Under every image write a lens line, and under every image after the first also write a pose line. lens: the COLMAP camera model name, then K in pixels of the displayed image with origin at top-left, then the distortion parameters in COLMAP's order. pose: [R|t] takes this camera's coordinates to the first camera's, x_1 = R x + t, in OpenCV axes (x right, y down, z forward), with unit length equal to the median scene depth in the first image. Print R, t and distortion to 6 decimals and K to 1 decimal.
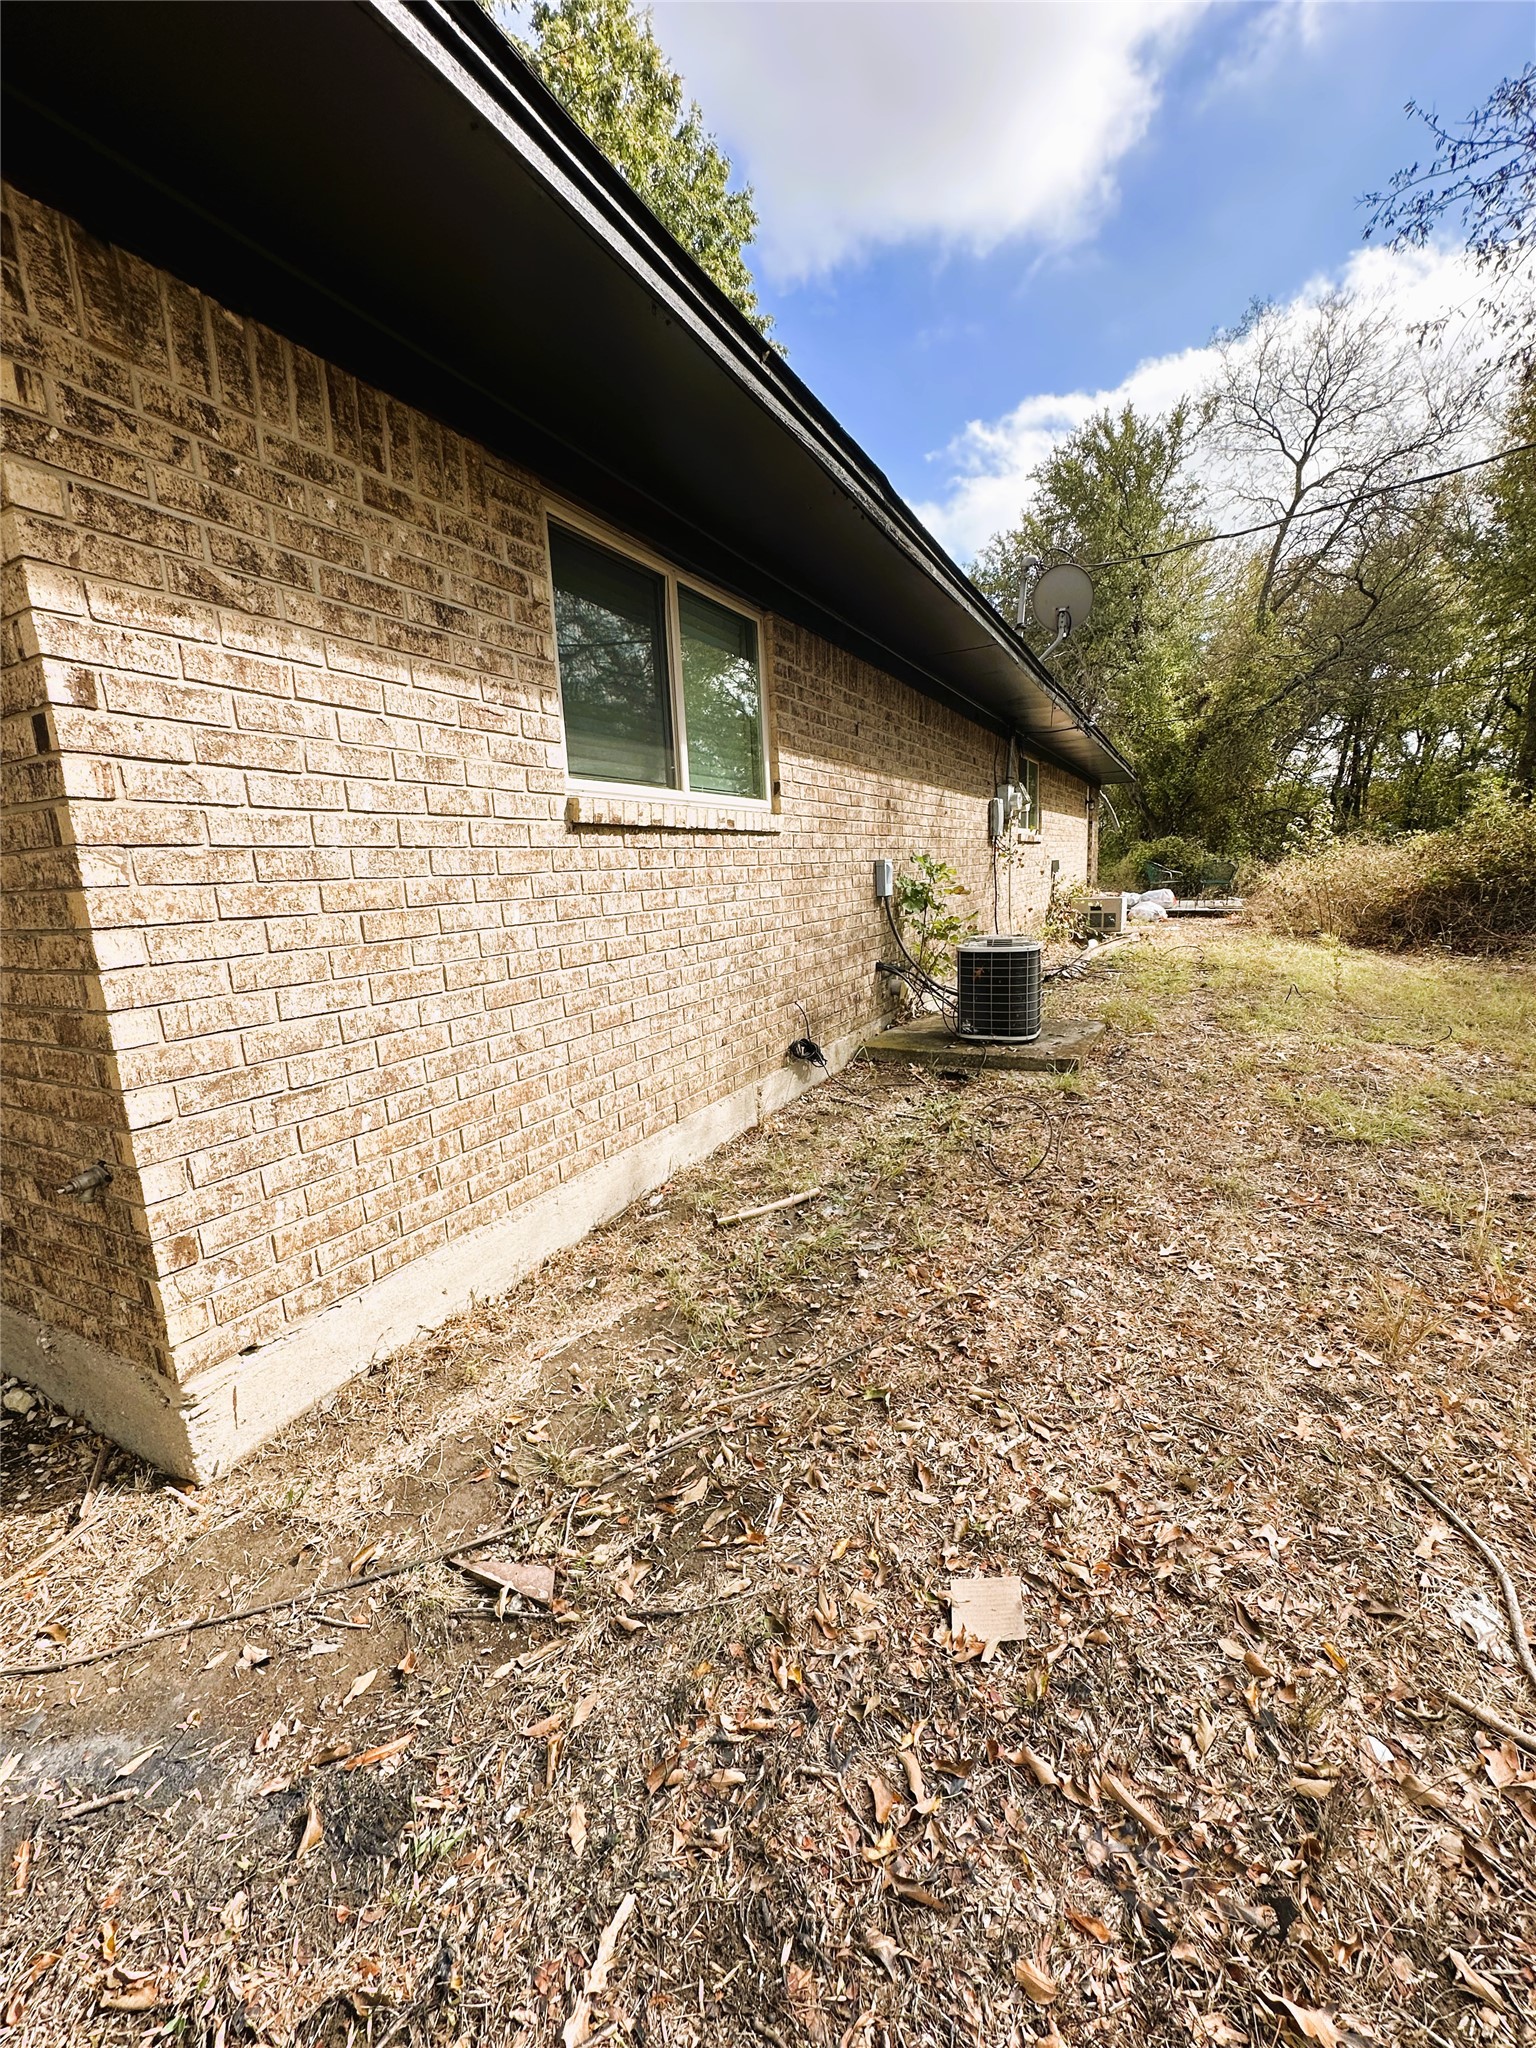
lens RADIAL K [[815.7, 0, 768.0], [0, 815.7, 1024.0], [0, 0, 1]] dist [-0.002687, 0.000968]
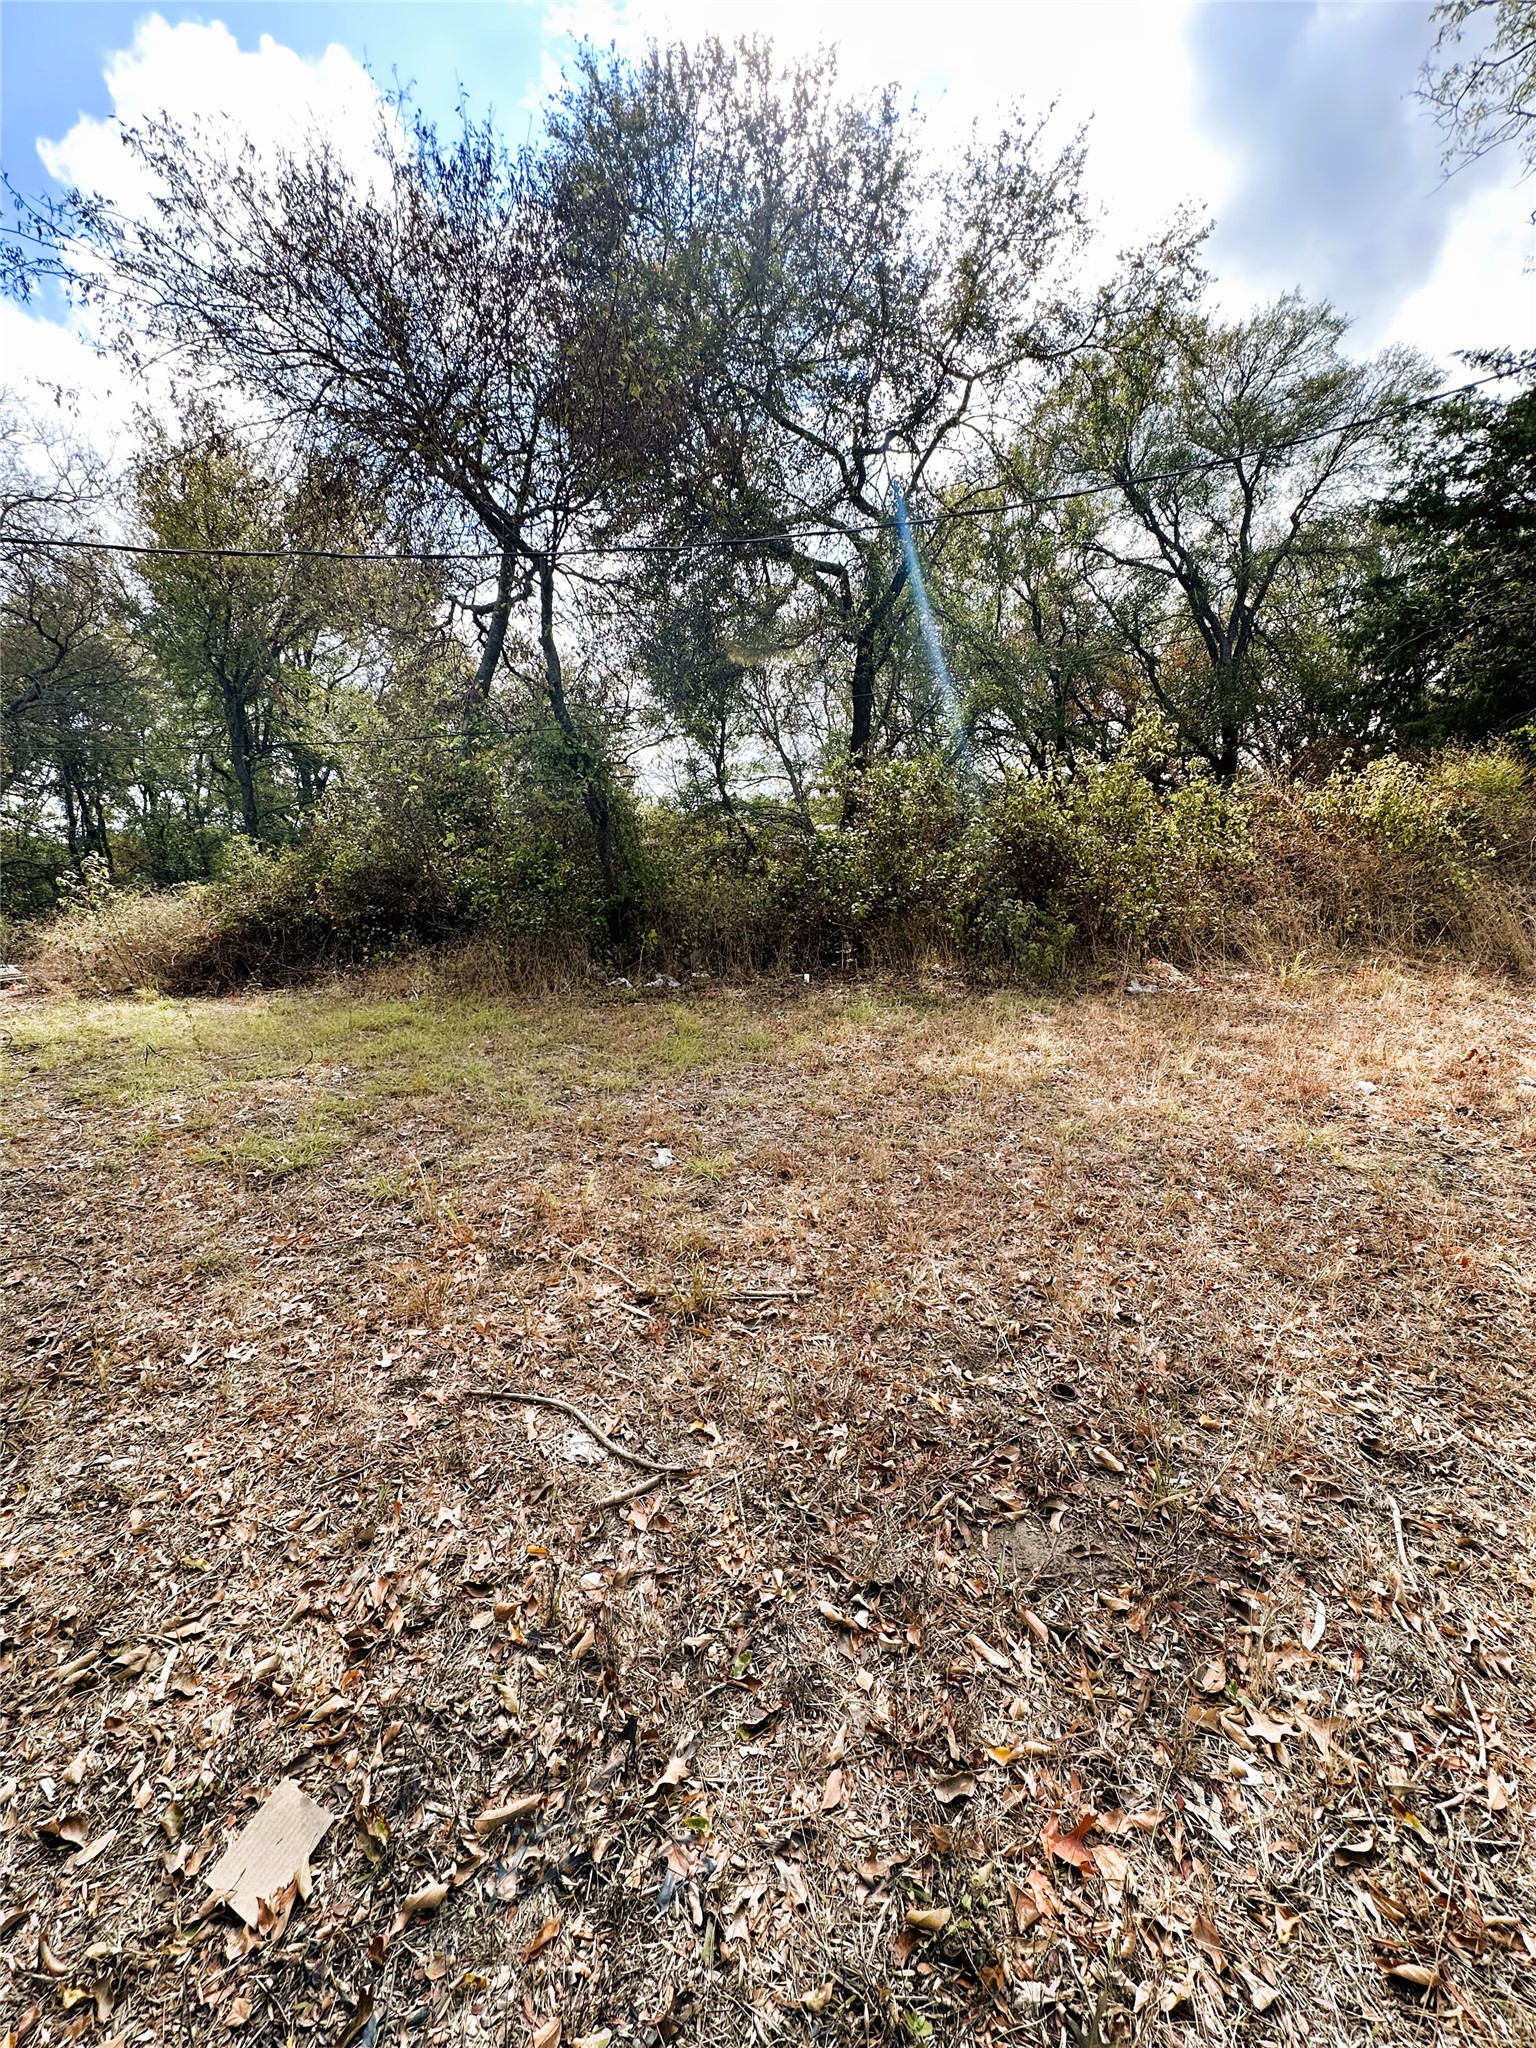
lens RADIAL K [[815.7, 0, 768.0], [0, 815.7, 1024.0], [0, 0, 1]] dist [-0.002687, 0.000968]
pose [[0.275581, -0.187461, 0.942822, -0.191849], [0.243613, 0.962402, 0.120148, -0.043035], [-0.929897, 0.196573, 0.310888, 0.125560]]
